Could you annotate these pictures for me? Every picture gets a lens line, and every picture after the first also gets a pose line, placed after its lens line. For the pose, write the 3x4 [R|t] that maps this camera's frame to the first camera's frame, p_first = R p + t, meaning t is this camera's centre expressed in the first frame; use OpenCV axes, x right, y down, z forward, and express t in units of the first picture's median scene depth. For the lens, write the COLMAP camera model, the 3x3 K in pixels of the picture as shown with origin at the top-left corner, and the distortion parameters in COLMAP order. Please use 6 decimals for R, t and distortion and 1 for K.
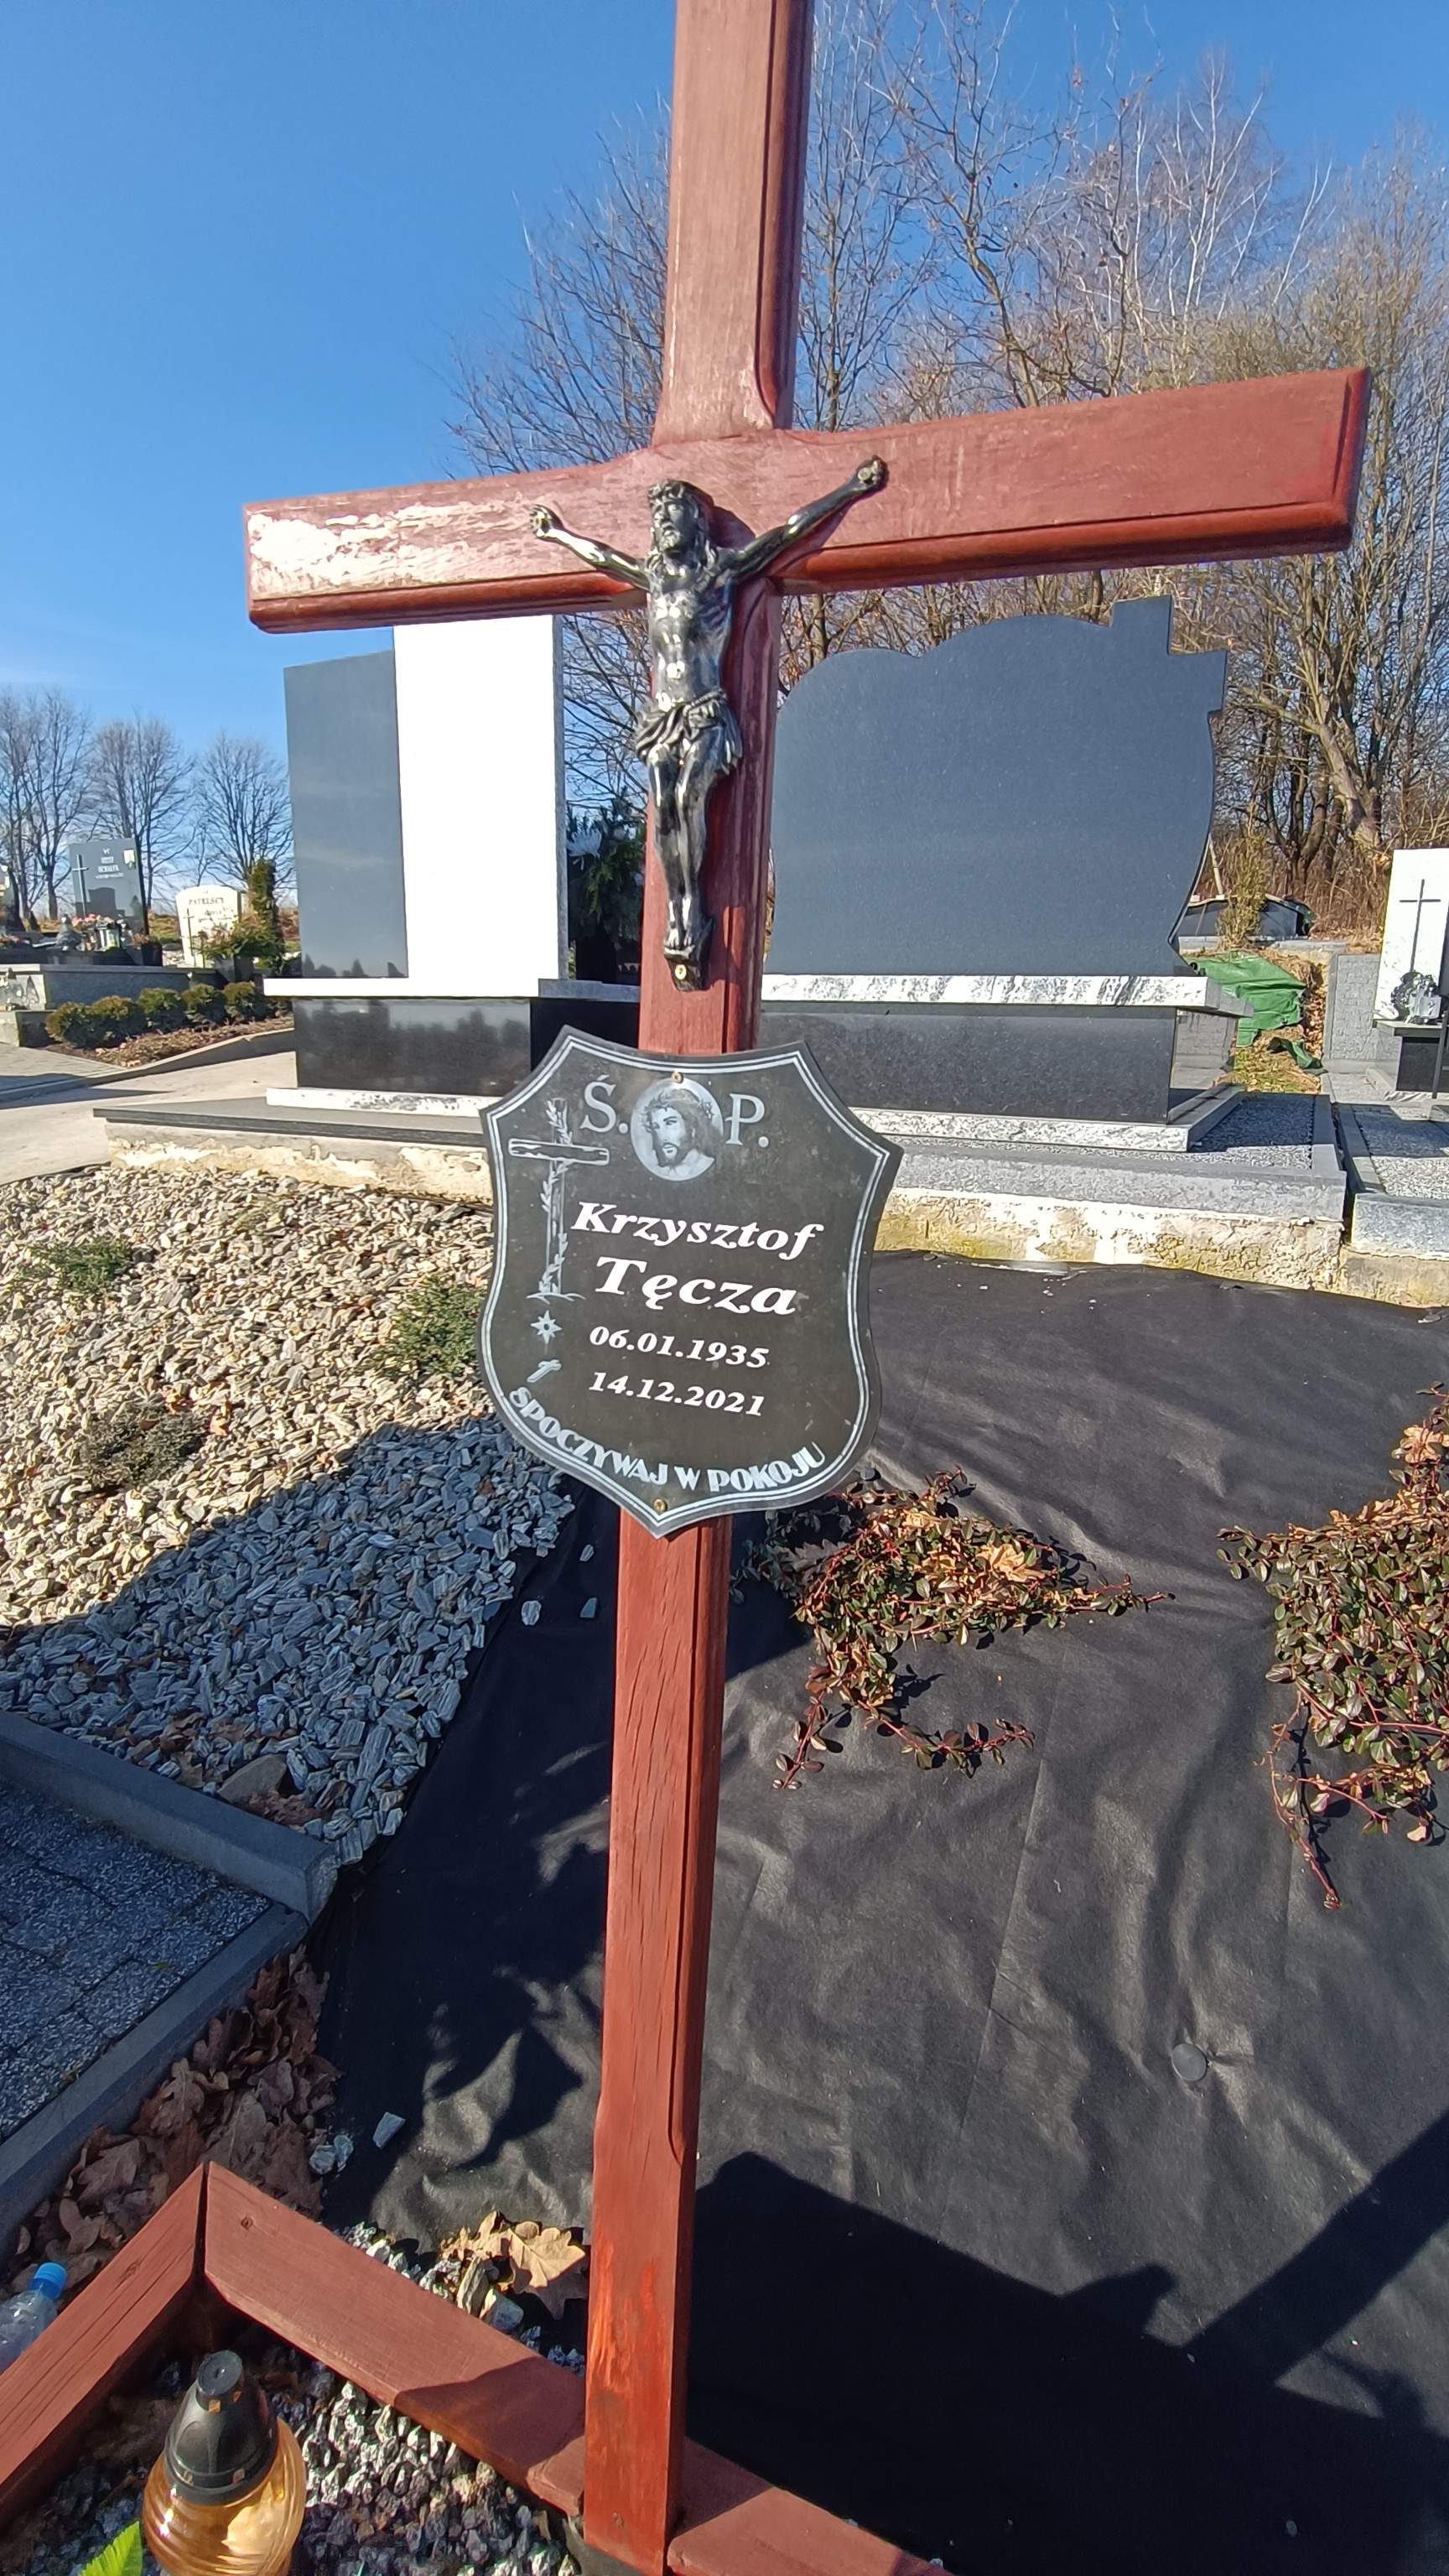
lens RADIAL K [[1190.8, 0, 732.3], [0, 1190.8, 1268.9], [0, 0, 1]] dist [-0.046222, 0.027677]
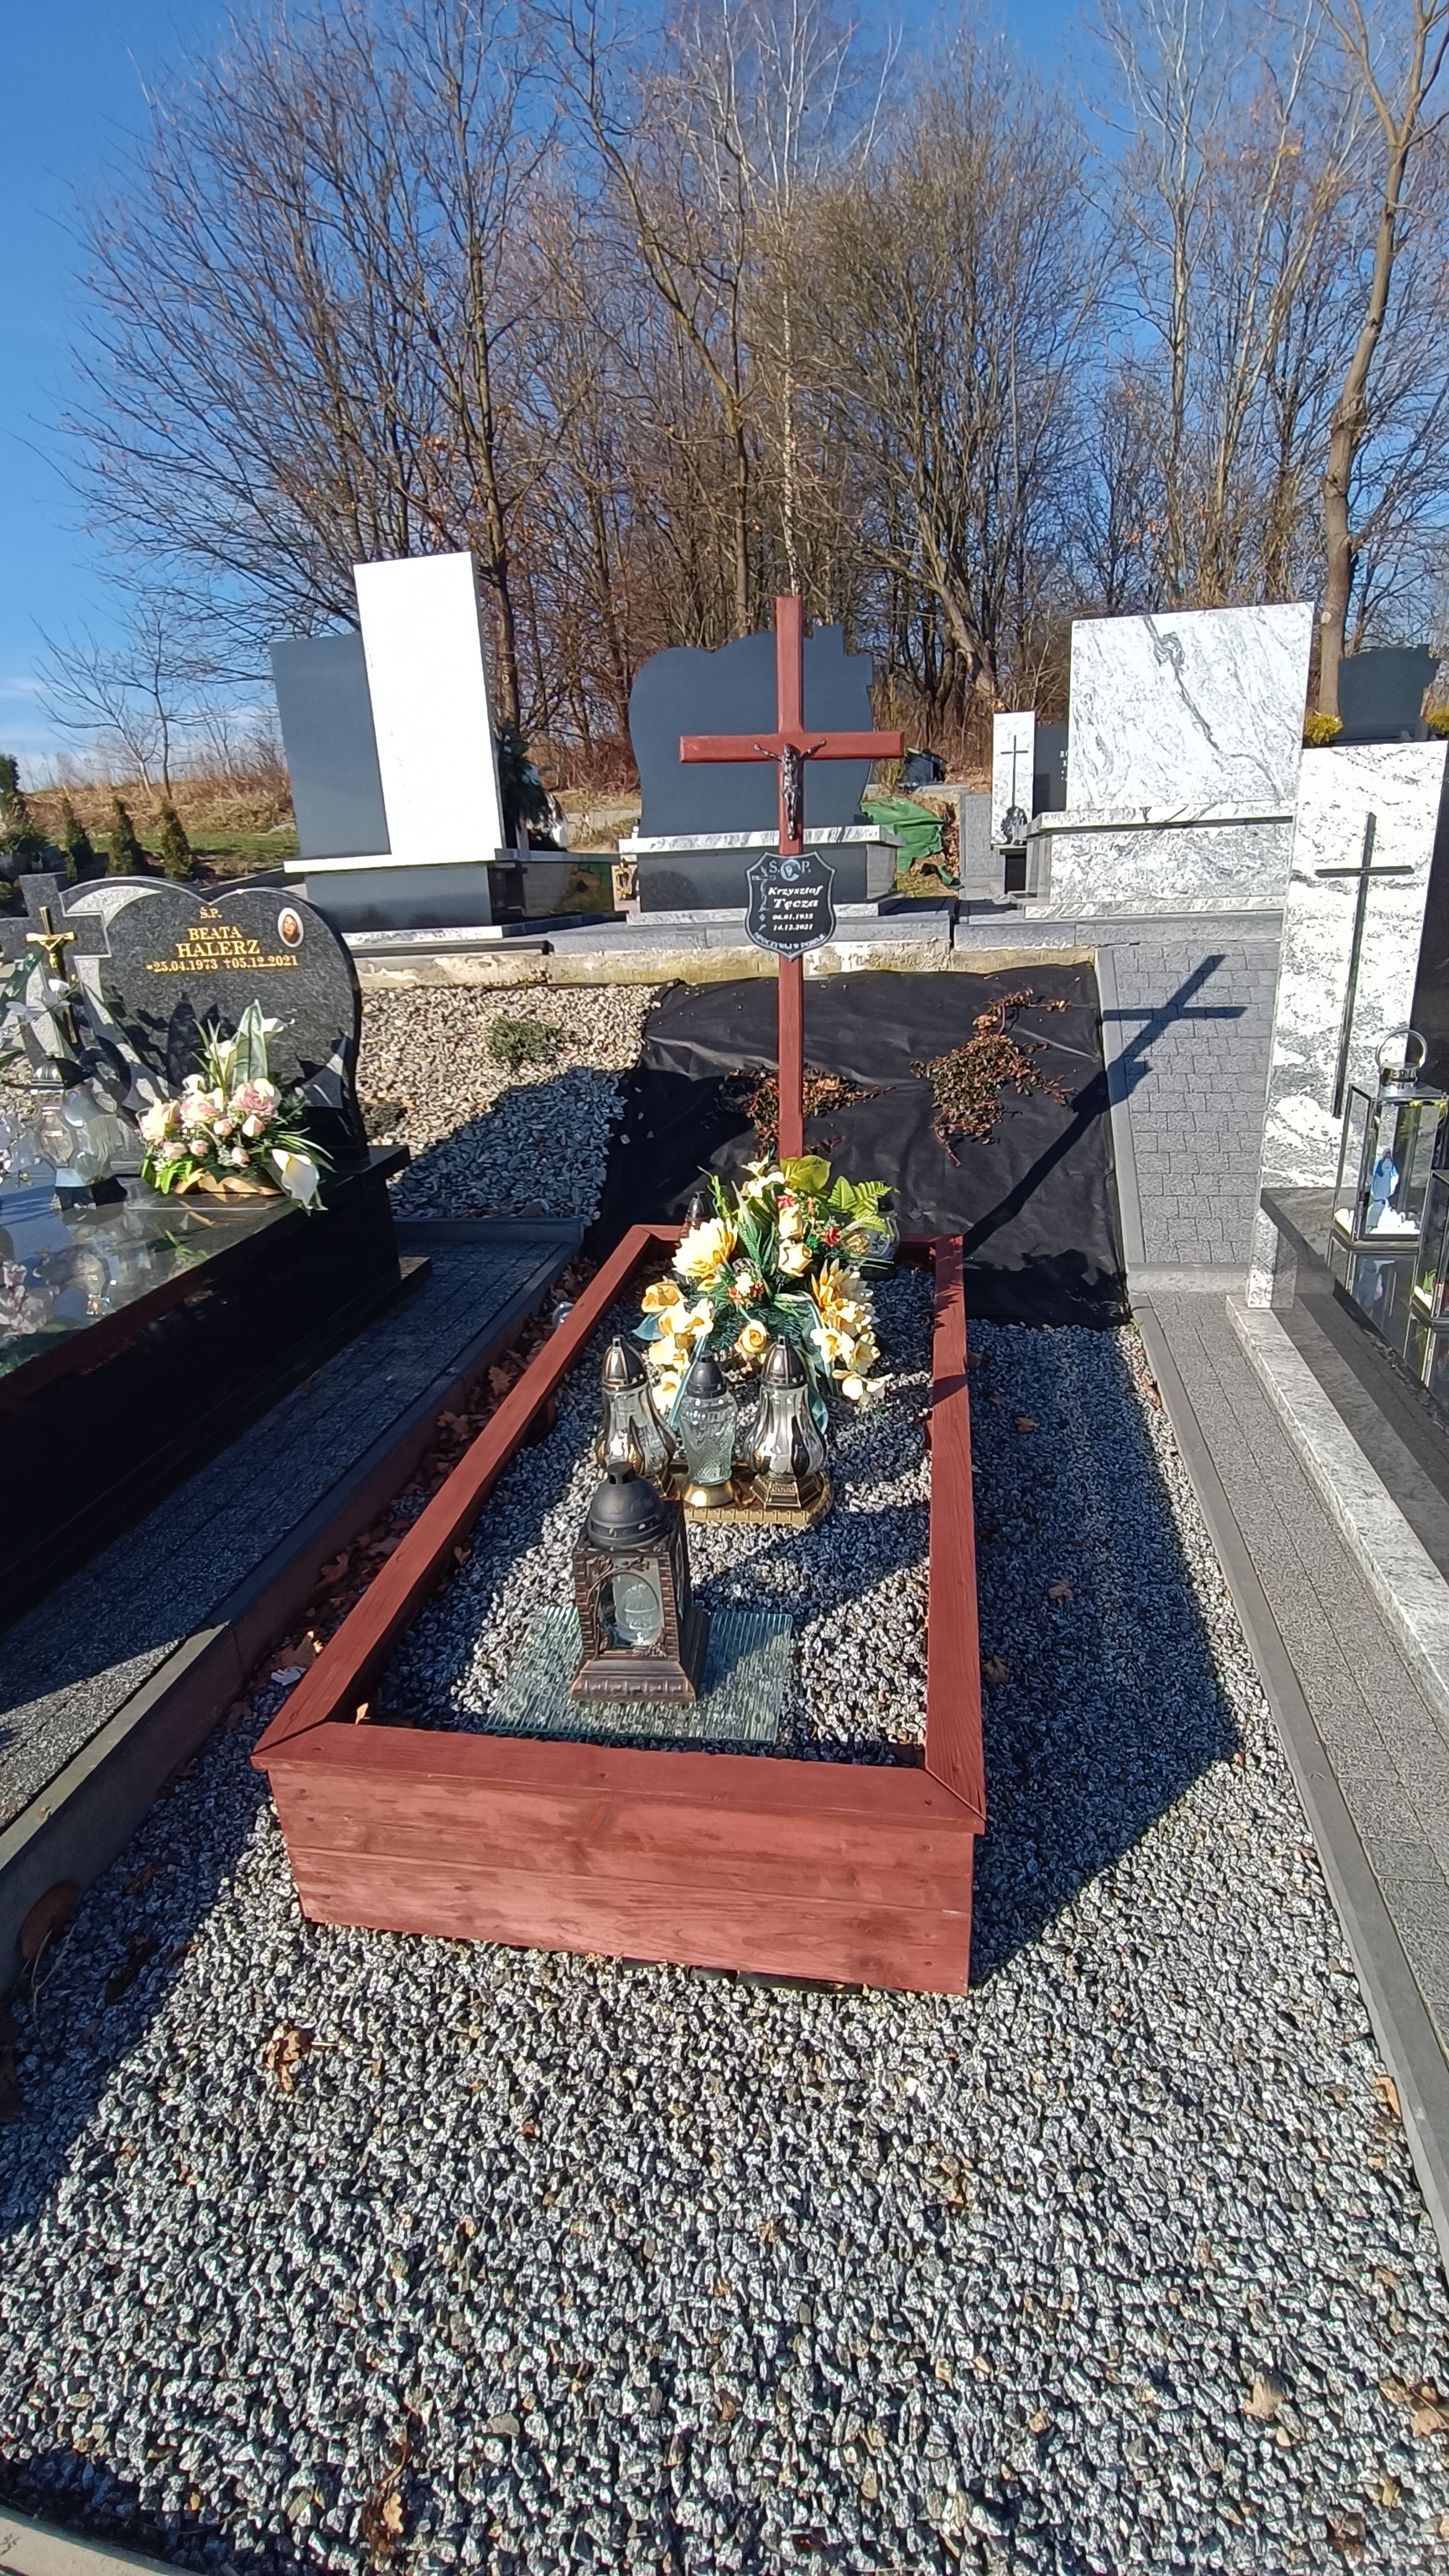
lens RADIAL K [[1159.5, 0, 749.3], [0, 1159.5, 1286.4], [0, 0, 1]] dist [-0.046914, 0.020120]
pose [[0.960224, -0.149899, 0.235587, -0.361454], [0.116958, 0.982027, 0.148137, 0.192691], [-0.253558, -0.114691, 0.960497, -0.850768]]
